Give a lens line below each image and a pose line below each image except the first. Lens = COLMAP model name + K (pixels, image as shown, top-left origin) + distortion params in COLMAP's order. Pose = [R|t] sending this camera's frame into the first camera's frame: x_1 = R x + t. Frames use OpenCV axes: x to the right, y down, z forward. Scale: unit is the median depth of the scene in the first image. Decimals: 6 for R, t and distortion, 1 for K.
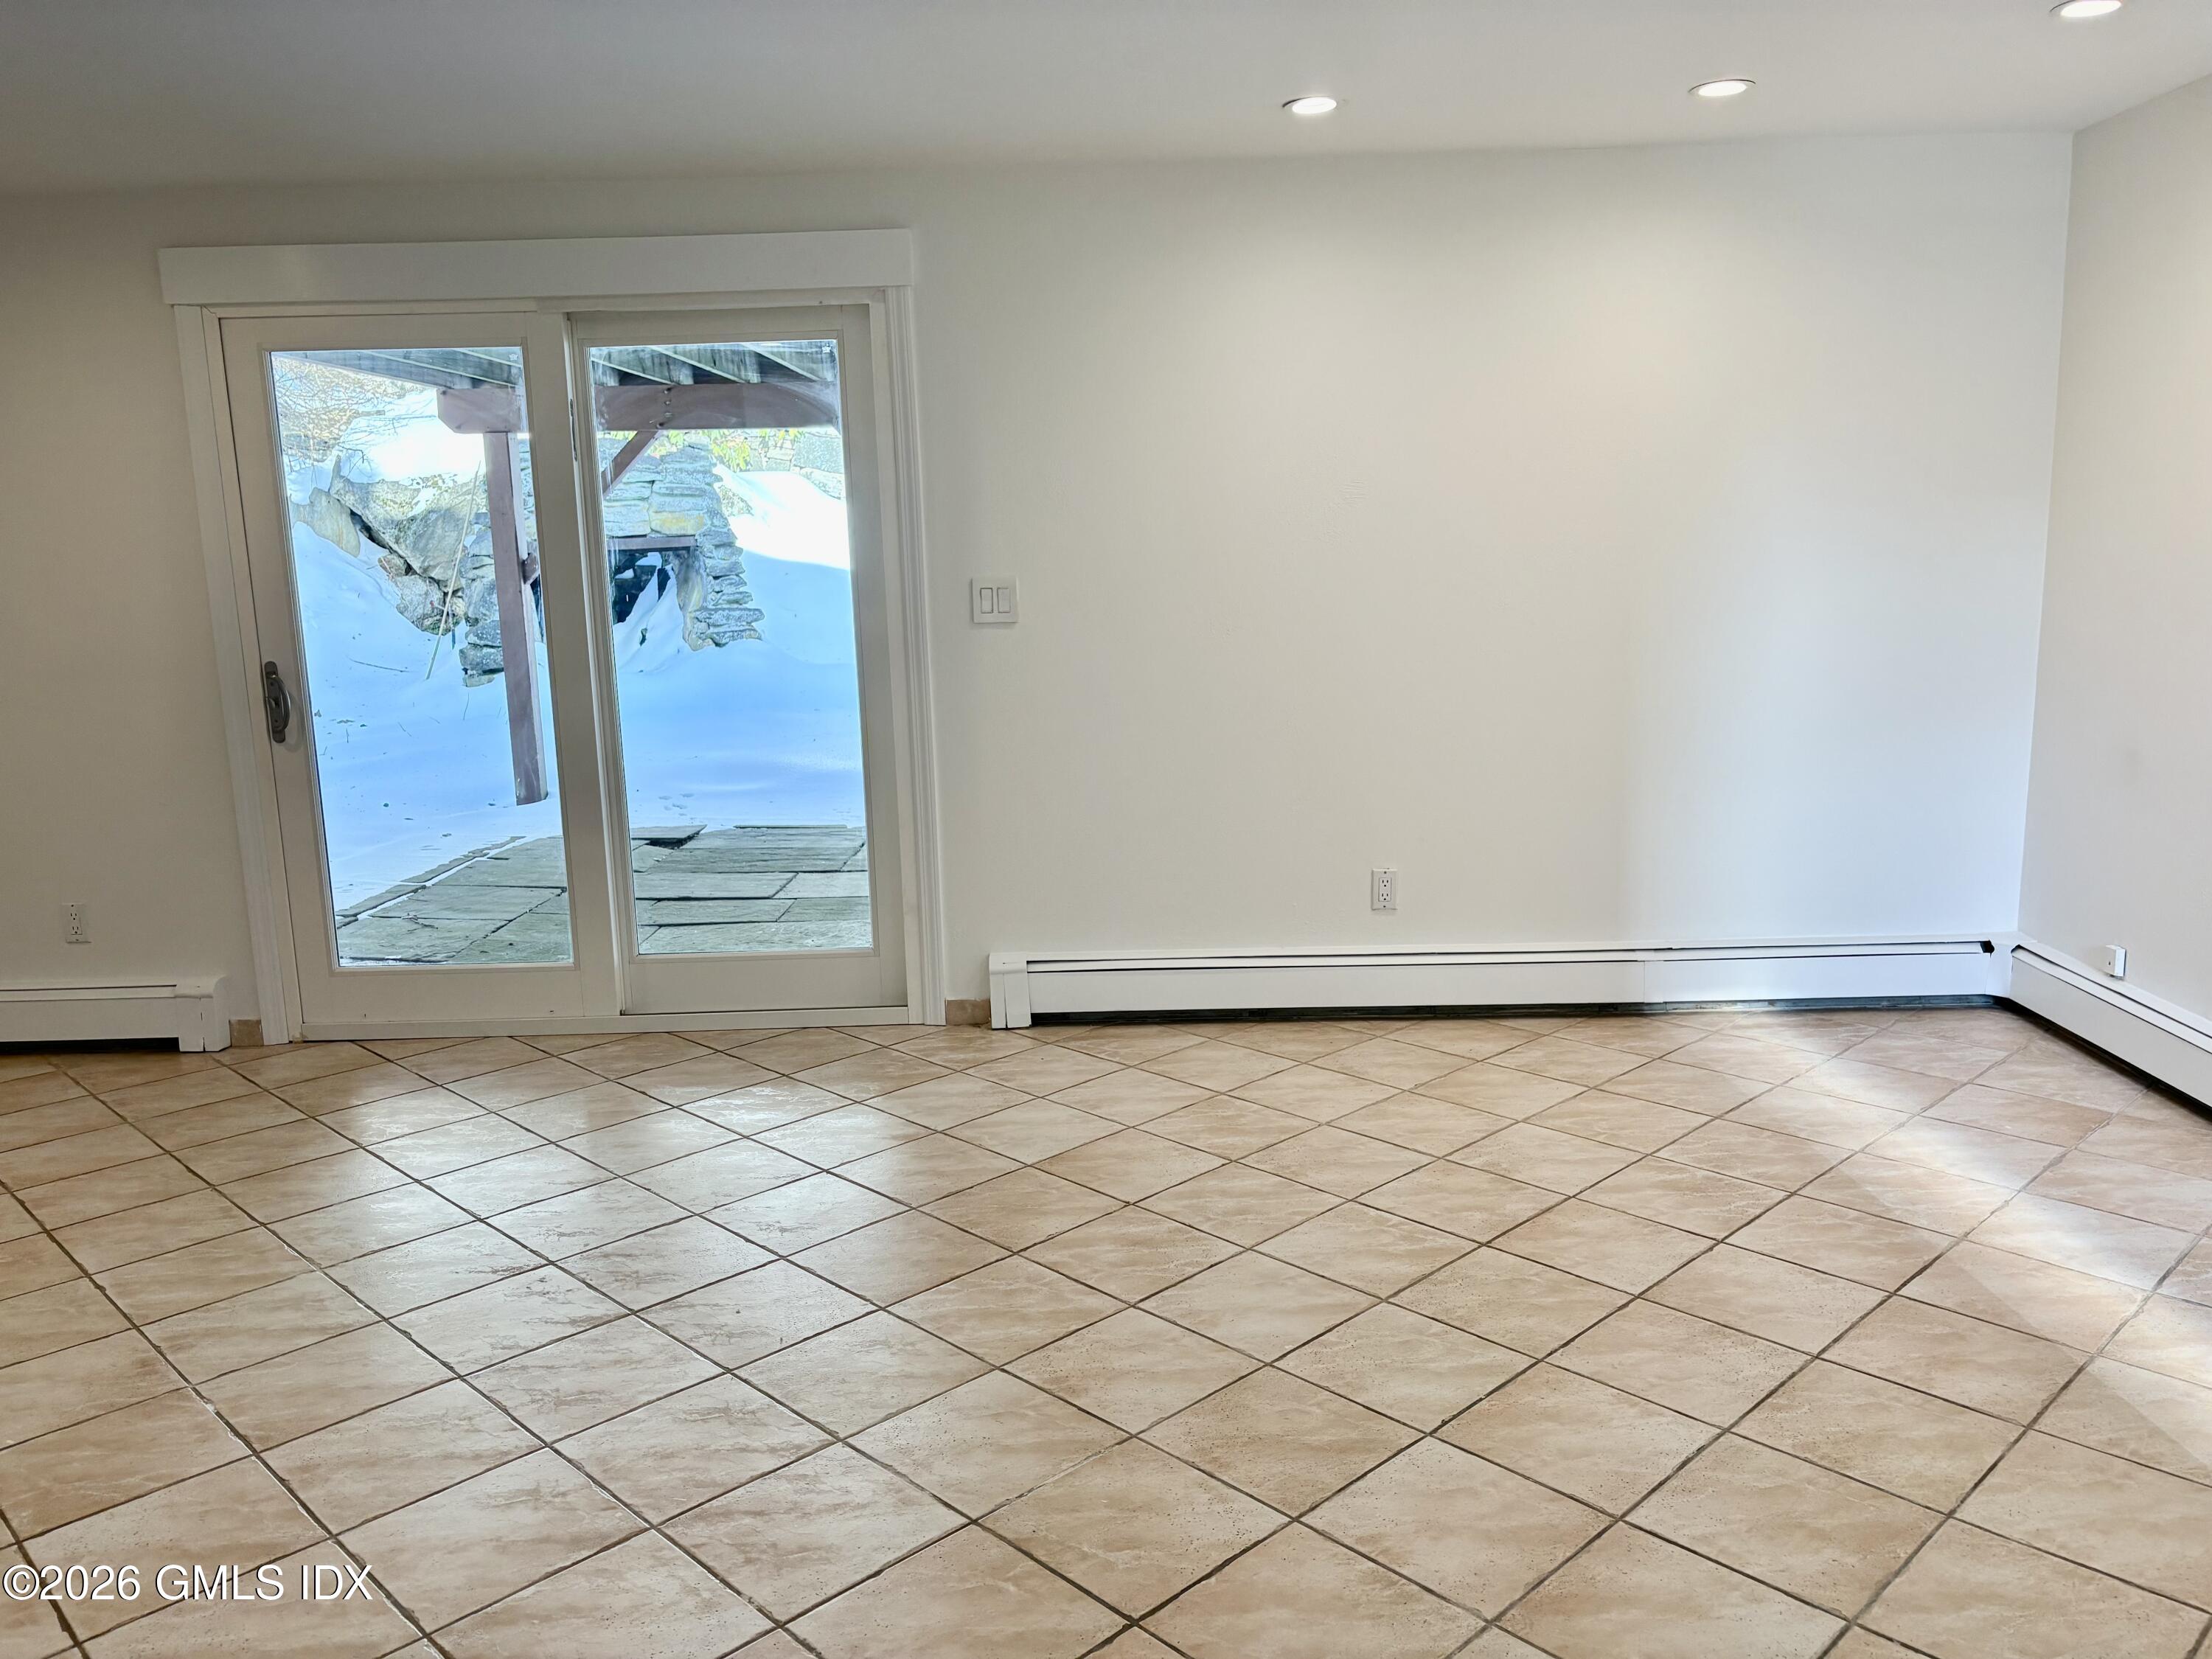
lens RADIAL K [[1664.7, 0, 1094.7], [0, 1664.7, 821.4], [0, 0, 1]] dist [0.041903, -0.049487]
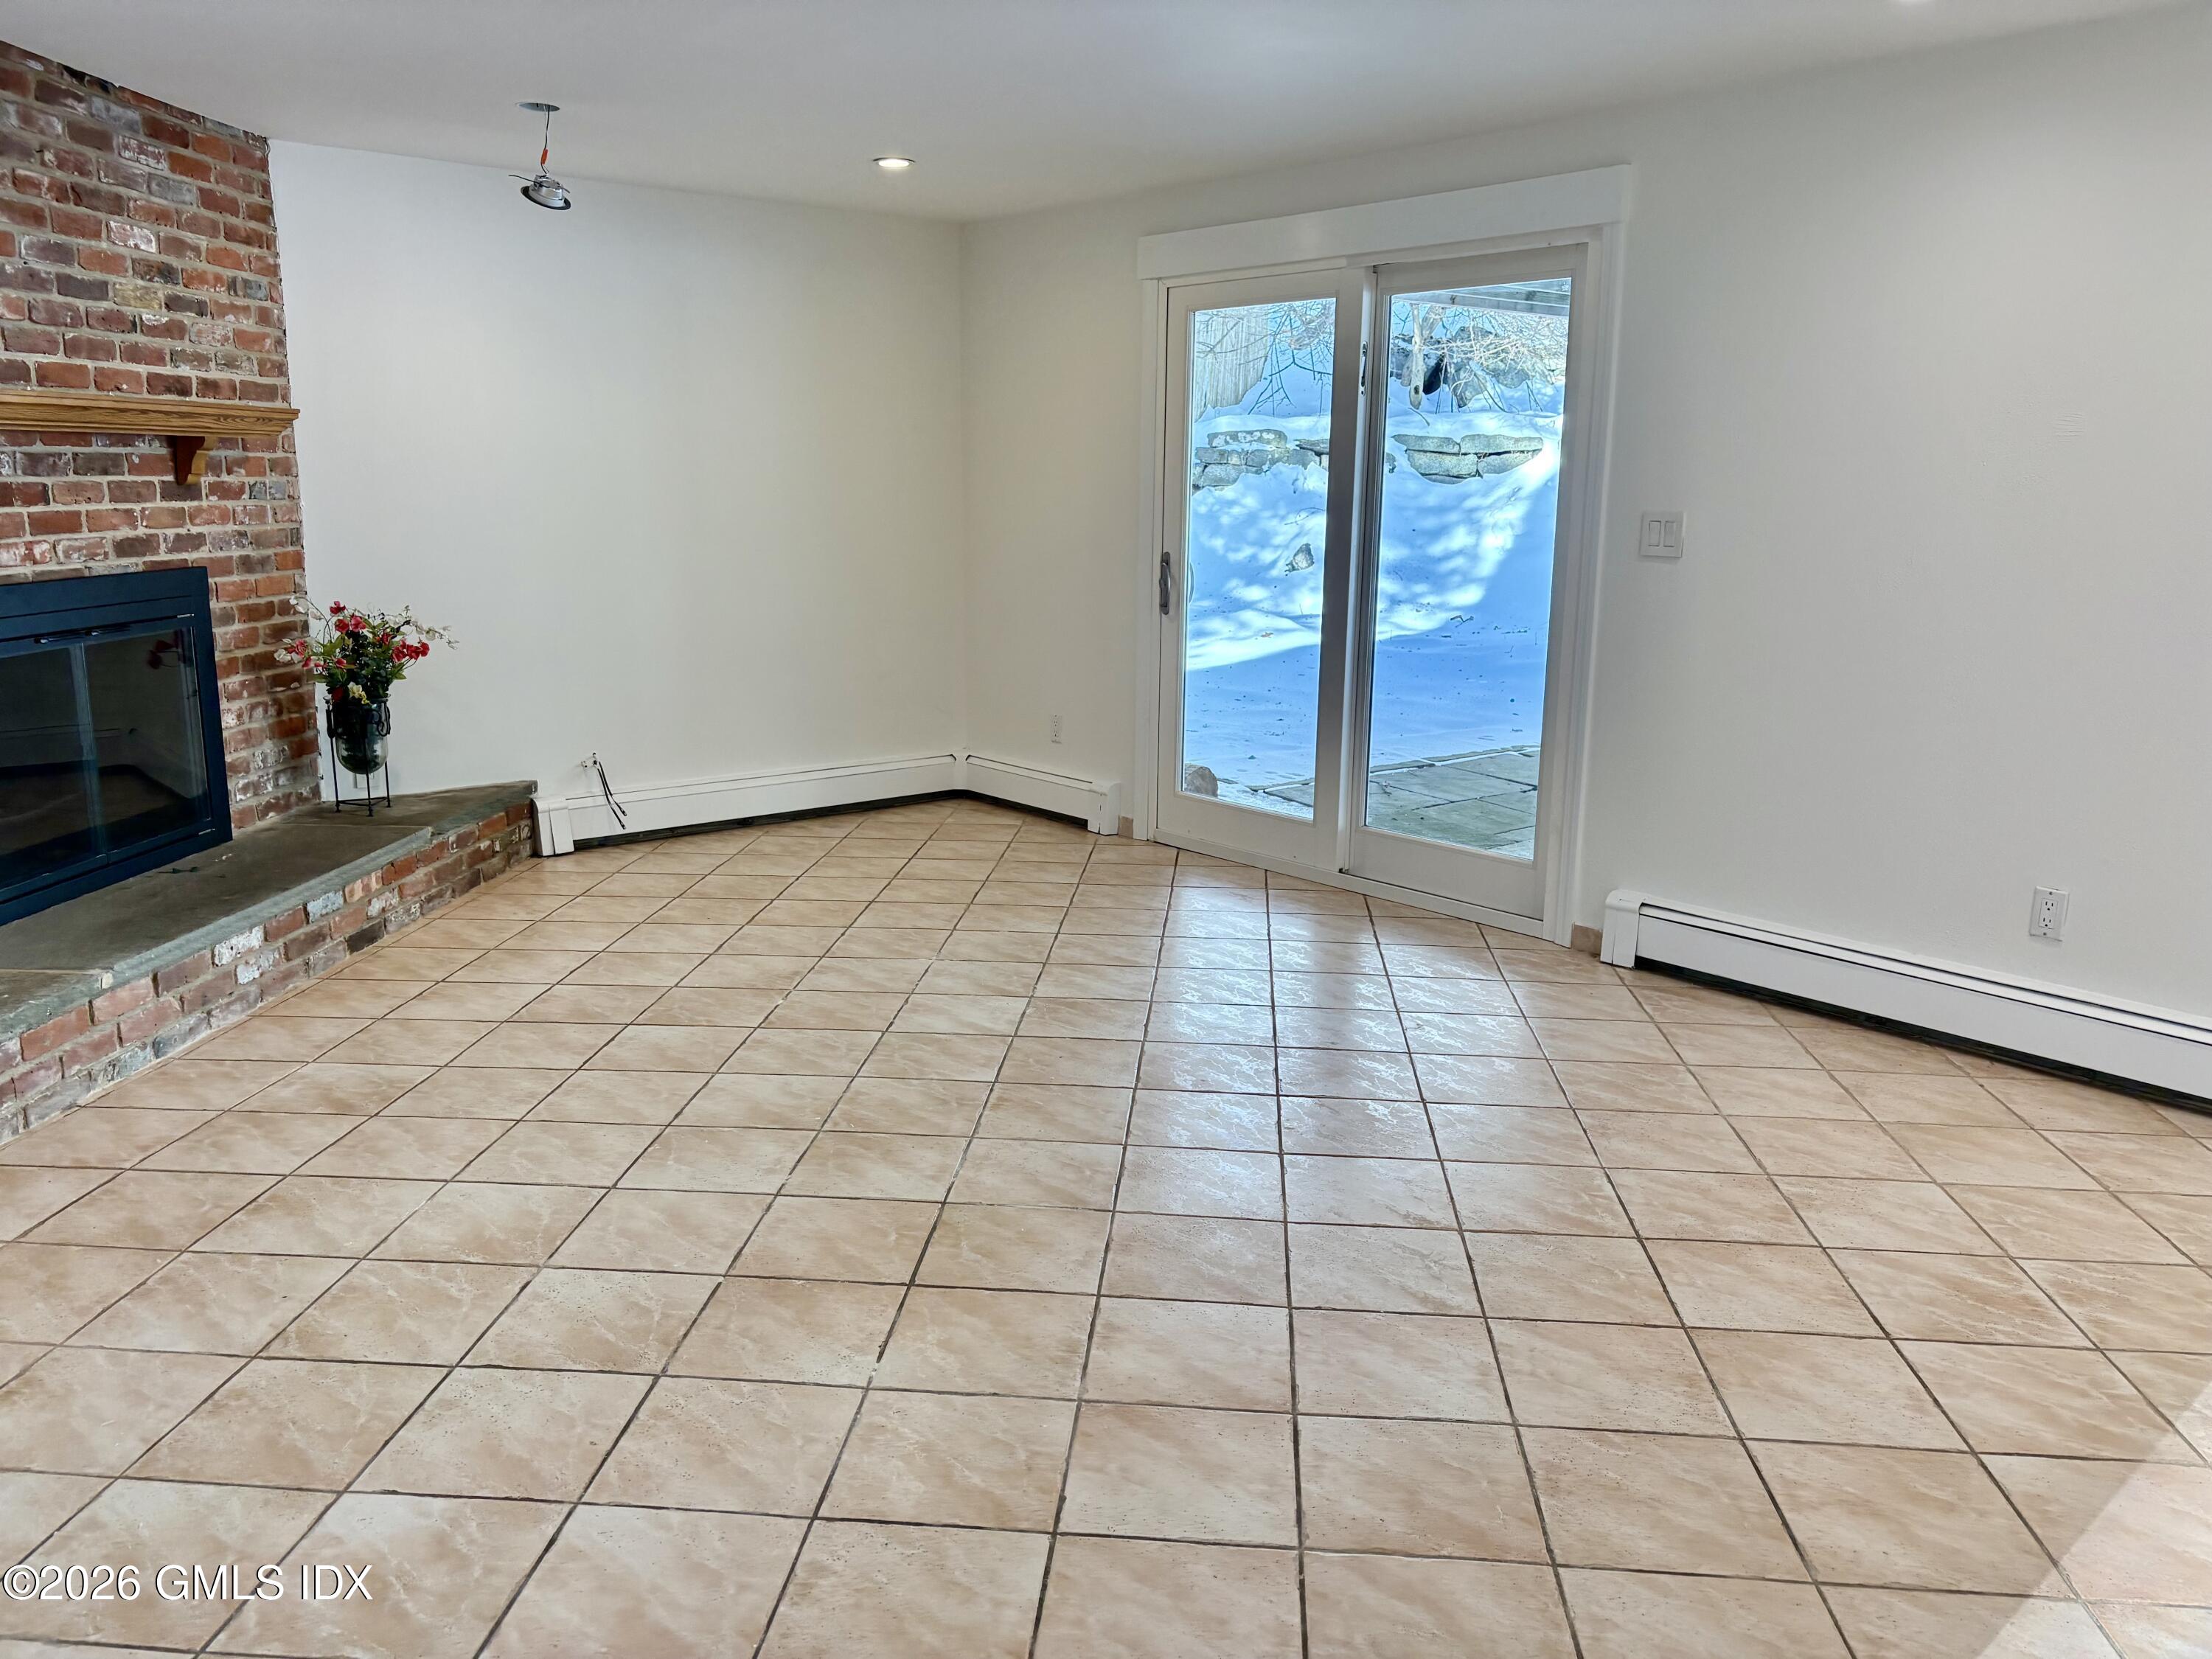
lens RADIAL K [[1664.7, 0, 1094.7], [0, 1664.7, 821.4], [0, 0, 1]] dist [0.041903, -0.049487]
pose [[0.653670, 0.184356, -0.733982, 0.513762], [-0.153935, 0.981989, 0.109557, -0.024517], [0.740959, 0.041371, 0.670275, 0.102089]]
